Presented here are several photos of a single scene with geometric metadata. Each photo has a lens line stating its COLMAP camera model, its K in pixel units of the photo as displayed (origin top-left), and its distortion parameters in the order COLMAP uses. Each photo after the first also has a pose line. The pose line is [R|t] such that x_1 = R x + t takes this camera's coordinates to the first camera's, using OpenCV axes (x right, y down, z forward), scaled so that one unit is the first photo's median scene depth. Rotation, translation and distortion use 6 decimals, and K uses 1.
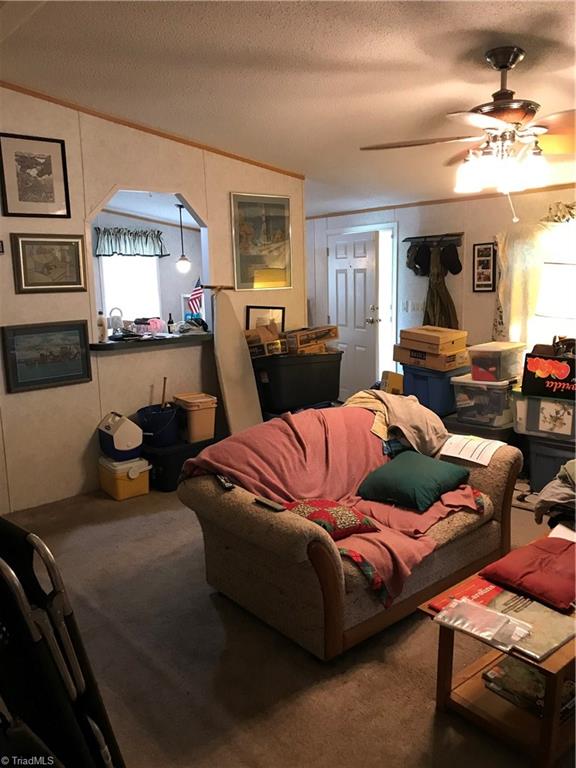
lens RADIAL K [[632.7, 0, 289.8], [0, 632.7, 385.7], [0, 0, 1]] dist [0.023241, -0.003286]
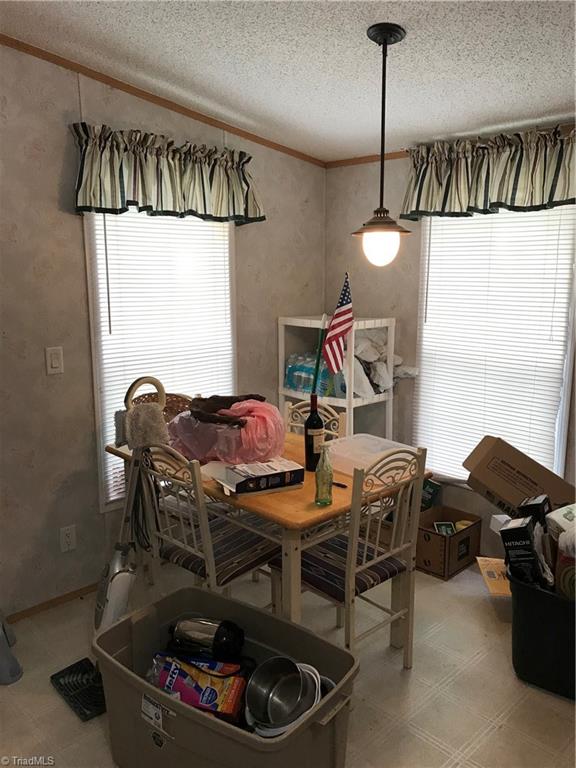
lens RADIAL K [[632.7, 0, 286.6], [0, 632.7, 381.3], [0, 0, 1]] dist [0.023241, -0.003286]
pose [[0.997572, 0.015056, 0.067992, -0.210236], [-0.015871, 0.999808, 0.011459, -0.116980], [-0.067807, -0.012511, 0.997620, 0.640596]]
